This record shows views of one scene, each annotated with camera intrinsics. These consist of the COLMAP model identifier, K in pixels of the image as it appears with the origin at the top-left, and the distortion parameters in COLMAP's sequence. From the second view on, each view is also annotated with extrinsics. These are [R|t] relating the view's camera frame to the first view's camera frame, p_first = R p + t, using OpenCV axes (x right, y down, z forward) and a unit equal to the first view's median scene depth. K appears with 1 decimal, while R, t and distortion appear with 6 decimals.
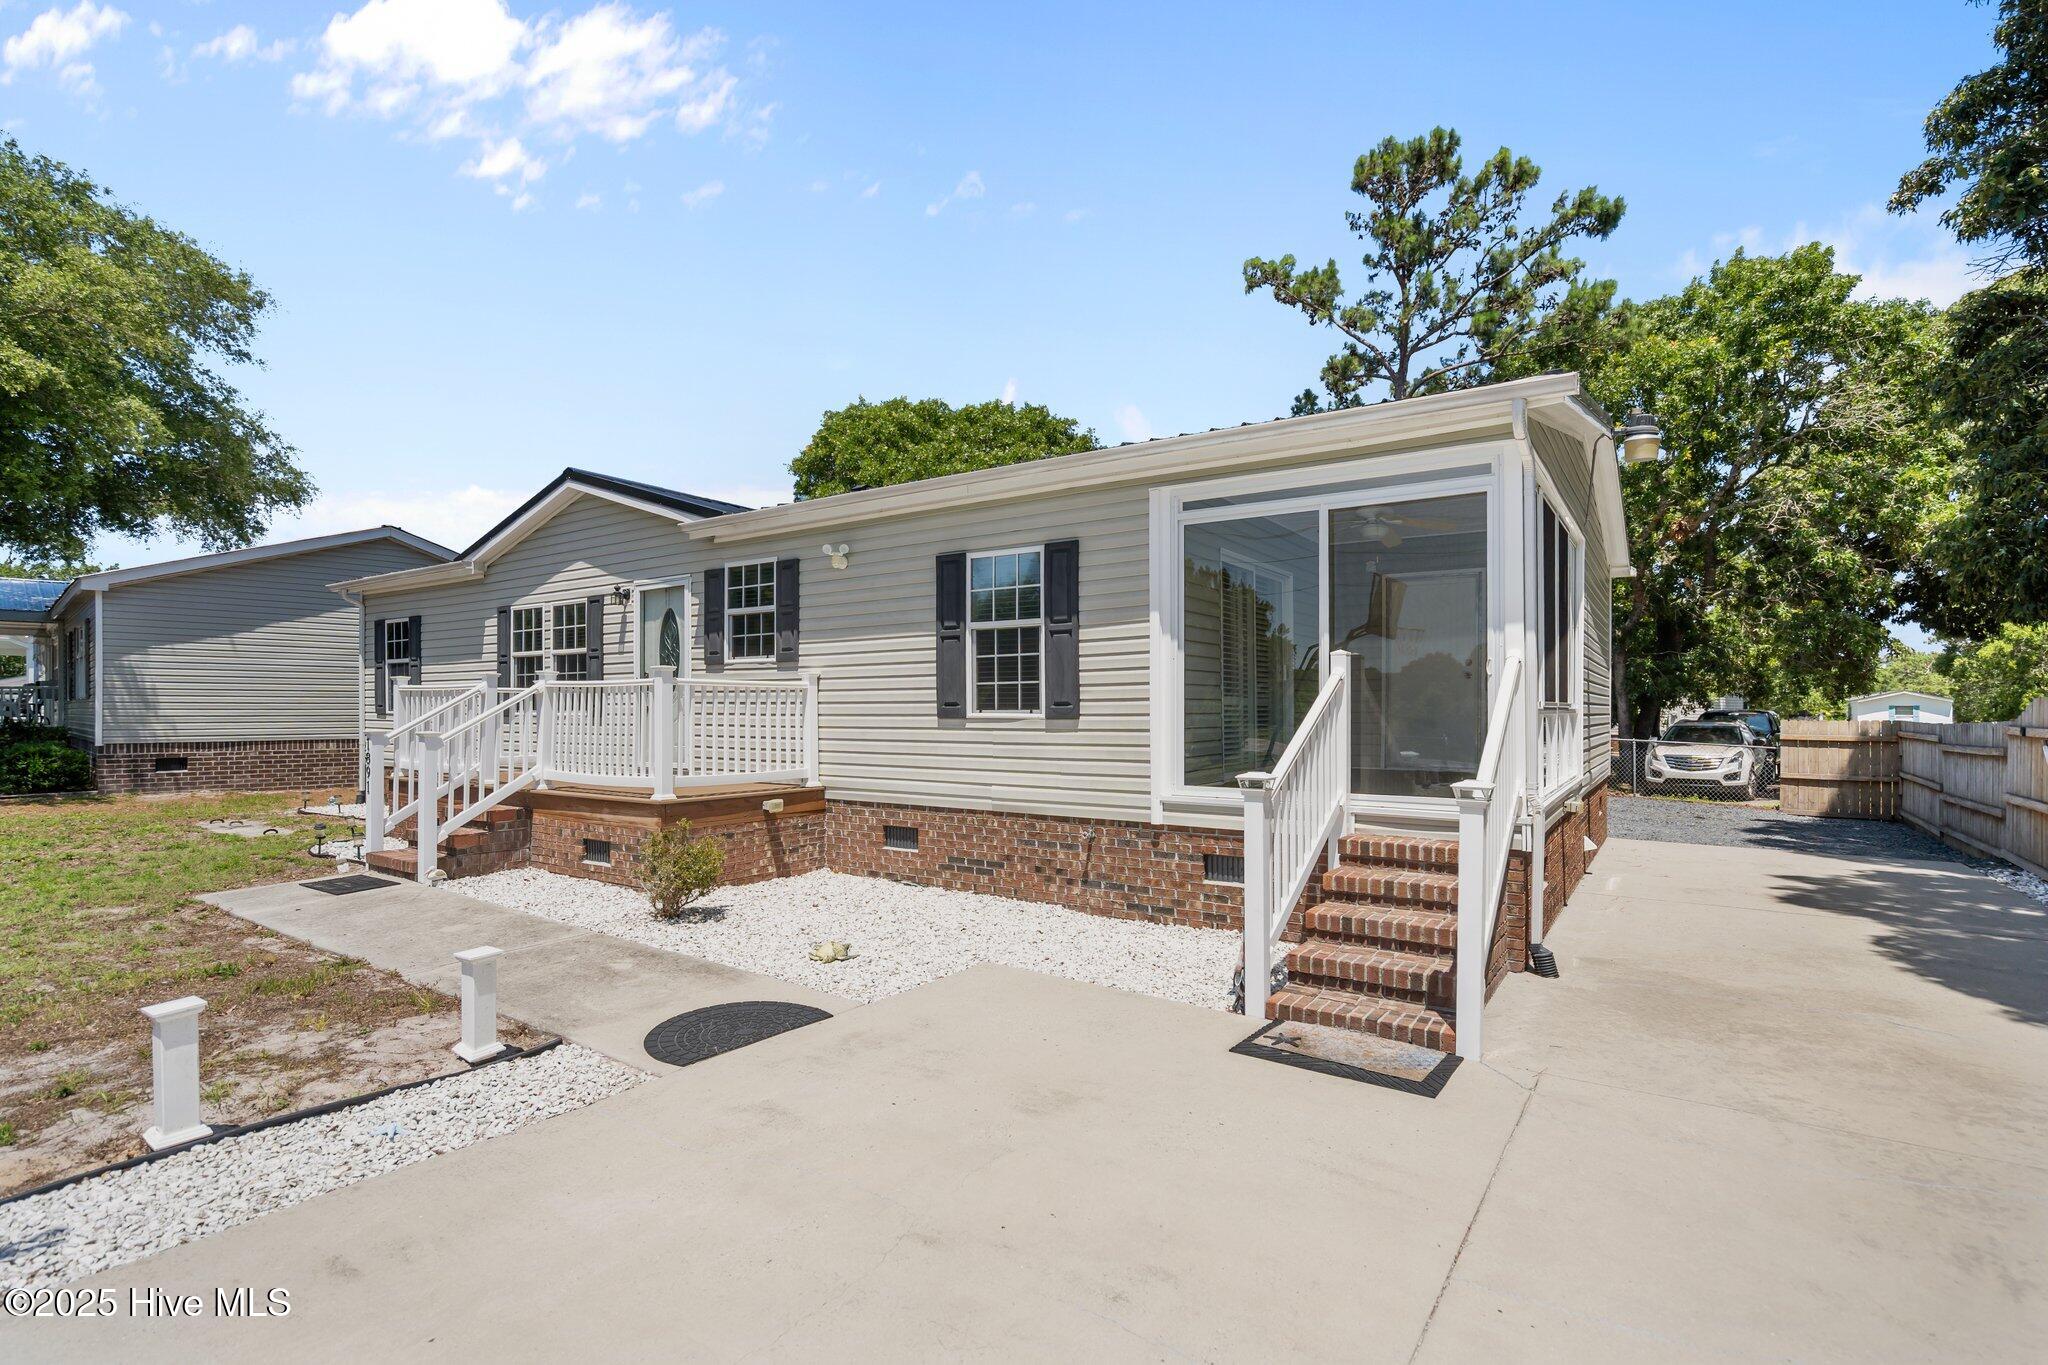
lens RADIAL K [[958.4, 0, 1038.4], [0, 958.4, 704.8], [0, 0, 1]] dist [0.000081, 0.000825]
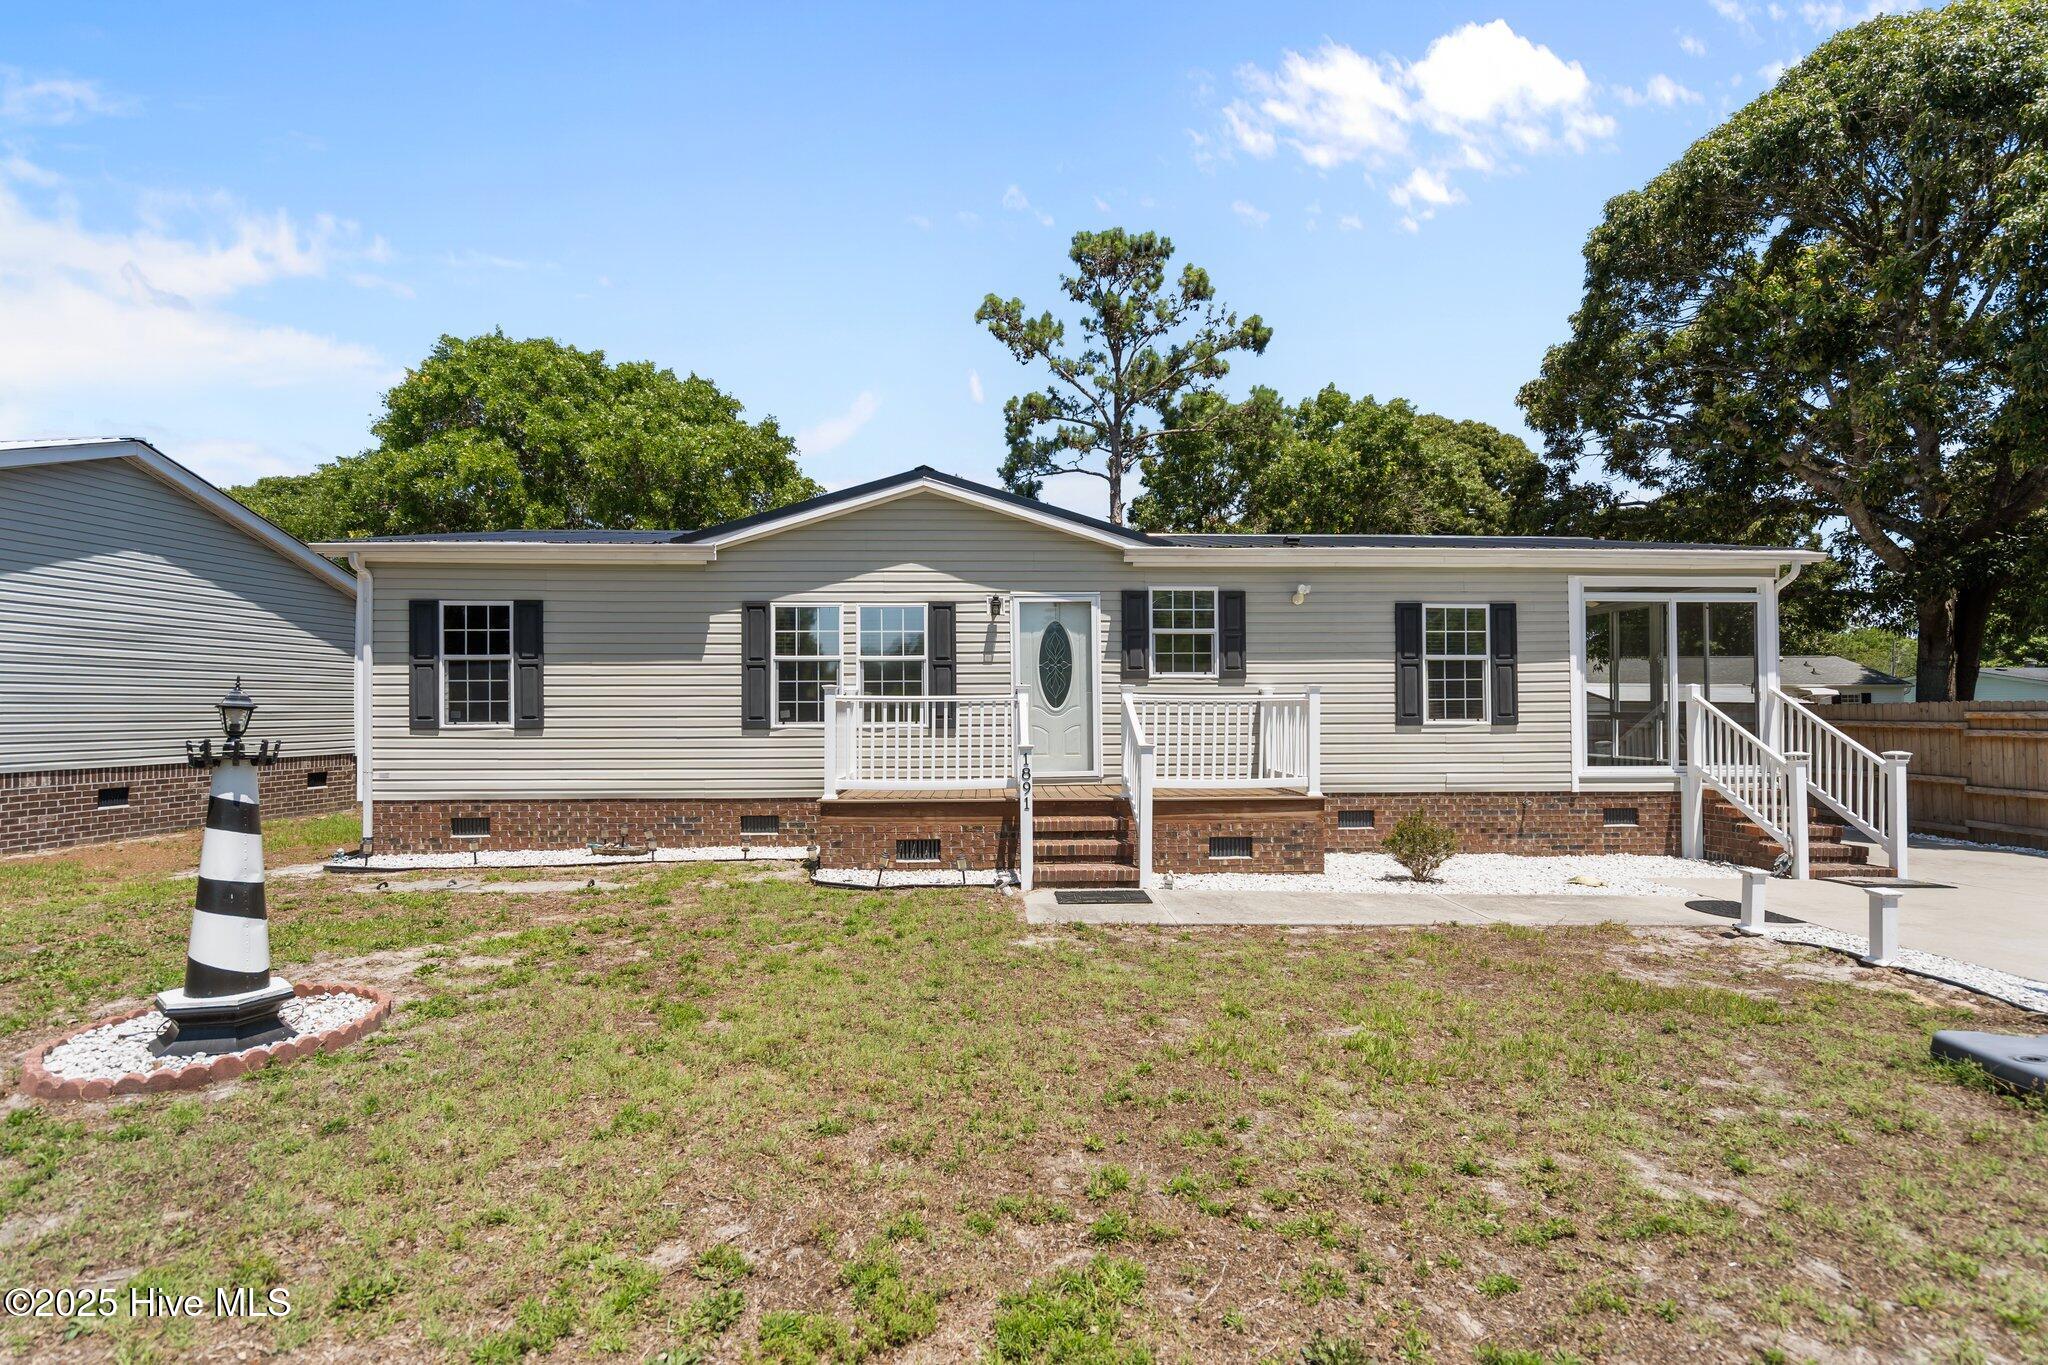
lens RADIAL K [[1043.1, 0, 1034.4], [0, 1043.1, 690.9], [0, 0, 1]] dist [-0.002069, 0.000114]
pose [[0.795761, 0.009629, 0.605535, -1.194363], [0.000808, 0.999856, -0.016962, -0.008221], [-0.605611, 0.013987, 0.795638, 0.136932]]
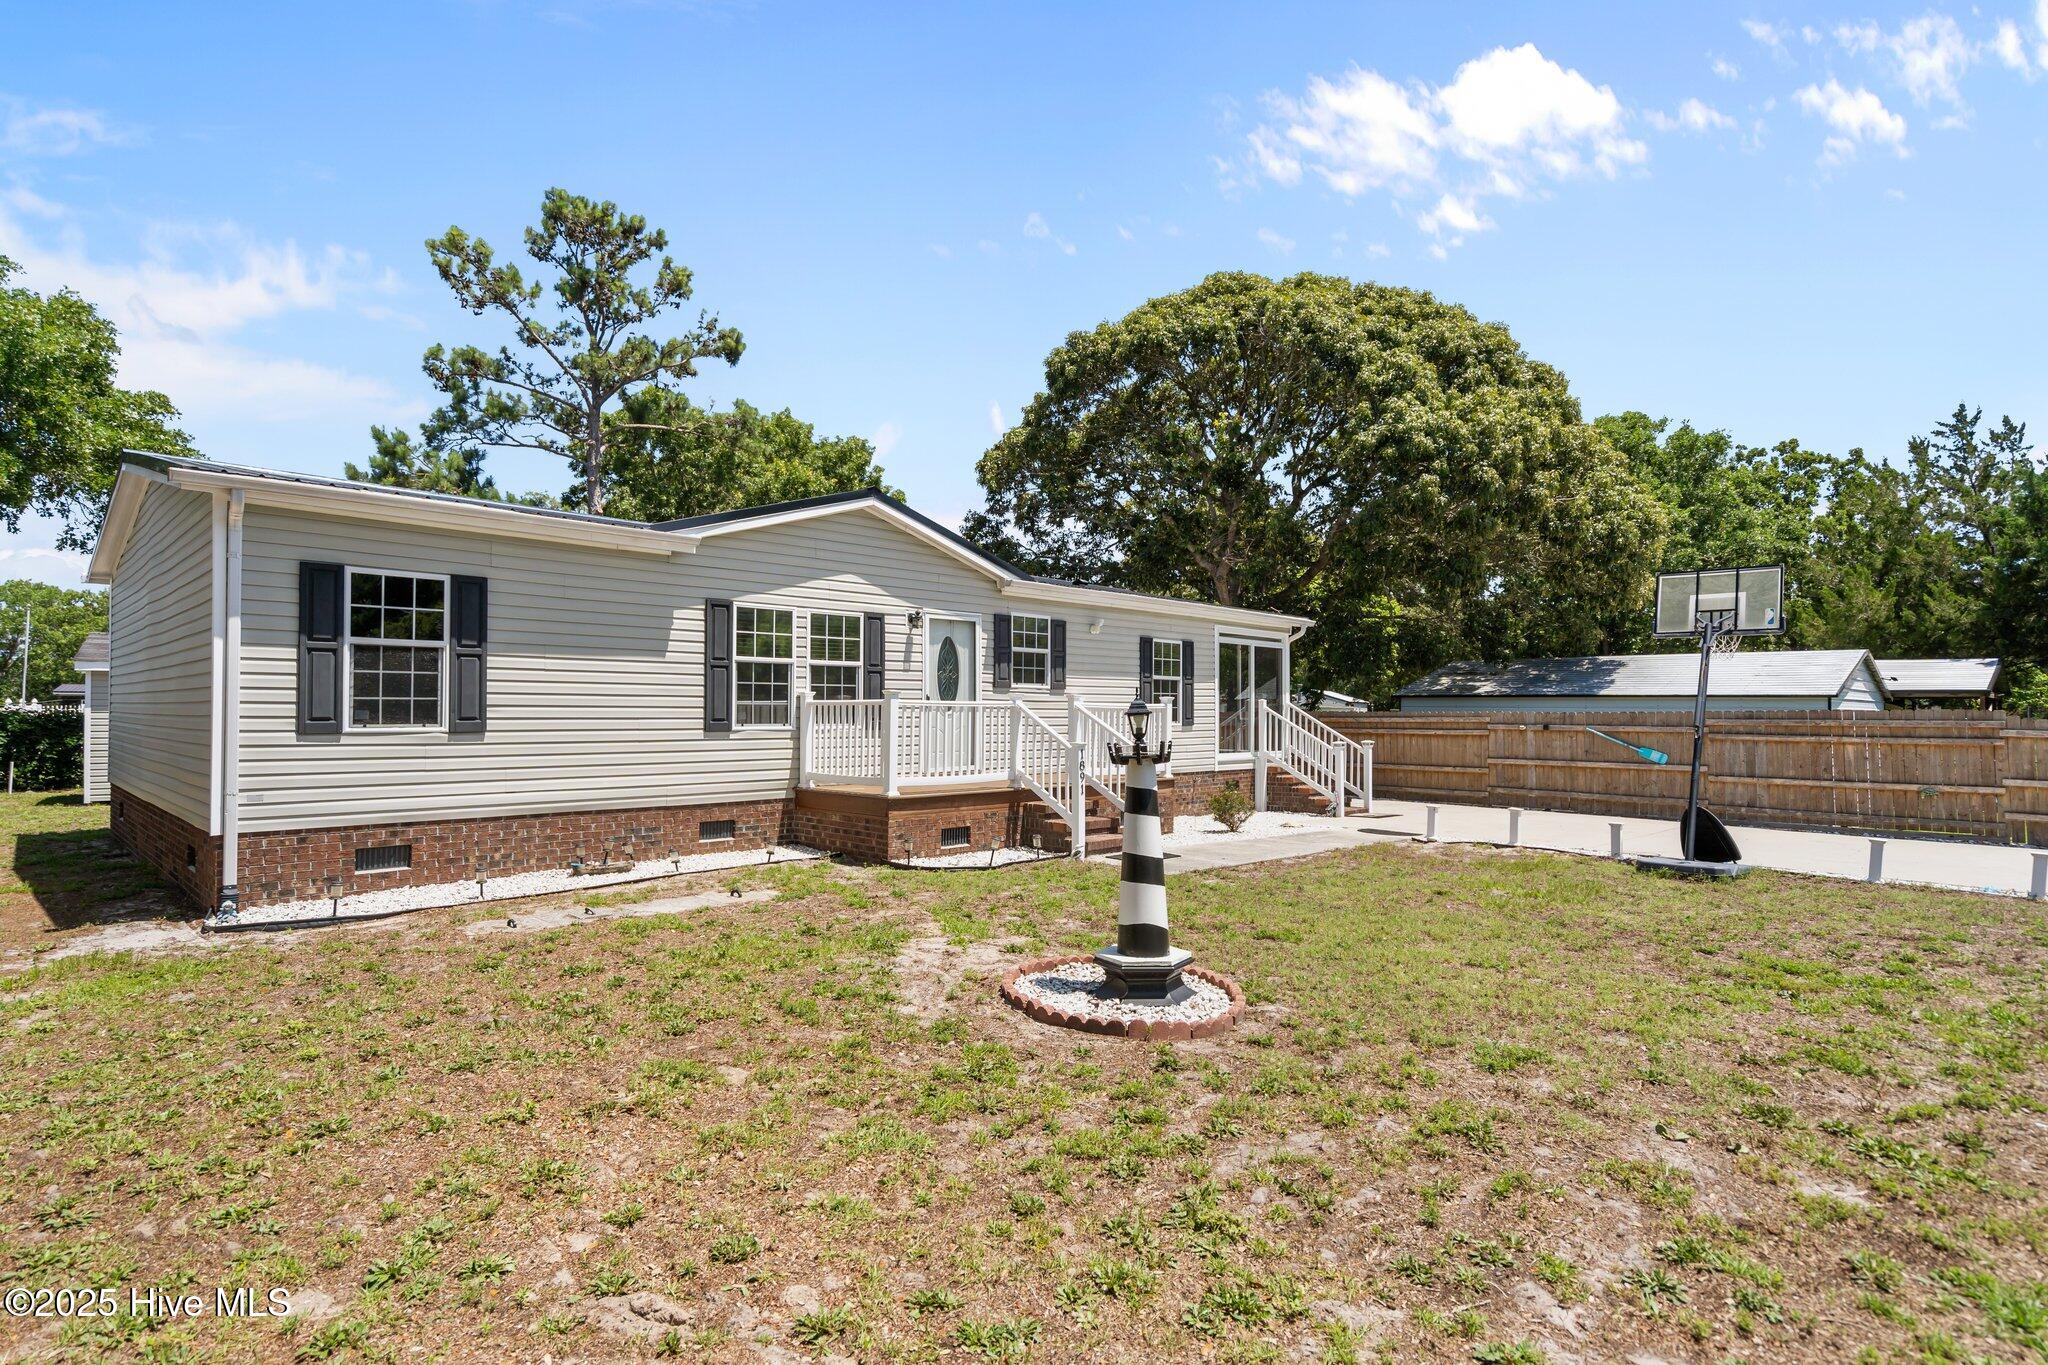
lens RADIAL K [[1043.1, 0, 1036.8], [0, 1043.1, 695.2], [0, 0, 1]] dist [-0.002069, 0.000114]
pose [[0.170960, 0.017376, 0.985125, -1.806197], [-0.008912, 0.999831, -0.016089, -0.009793], [-0.985238, -0.006029, 0.171086, 0.742870]]
